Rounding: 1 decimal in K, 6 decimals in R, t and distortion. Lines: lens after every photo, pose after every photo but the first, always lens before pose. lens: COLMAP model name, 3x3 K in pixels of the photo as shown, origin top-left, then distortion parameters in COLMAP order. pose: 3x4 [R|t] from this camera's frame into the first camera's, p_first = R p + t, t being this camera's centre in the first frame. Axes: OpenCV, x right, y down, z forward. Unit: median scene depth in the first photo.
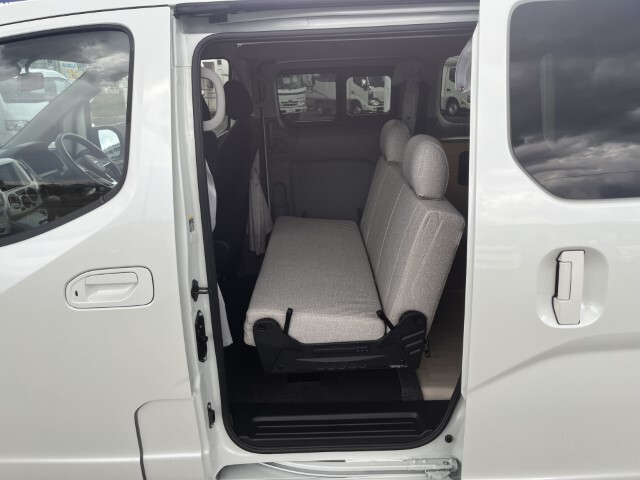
lens RADIAL K [[488.3, 0, 320.0], [0, 488.3, 240.0], [0, 0, 1]] dist [0.002227, -0.003101]
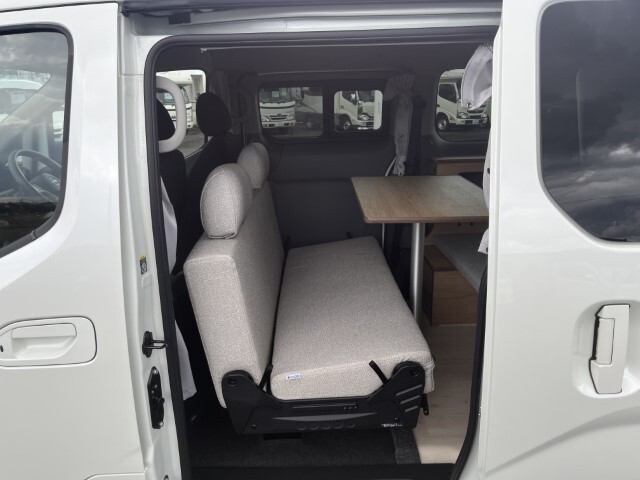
lens RADIAL K [[488.3, 0, 320.0], [0, 488.3, 240.0], [0, 0, 1]] dist [0.002227, -0.003101]
pose [[0.999729, 0.005979, 0.022488, 0.012706], [-0.005385, 0.999637, -0.026391, -0.043907], [-0.022638, 0.026262, 0.999399, 0.136285]]
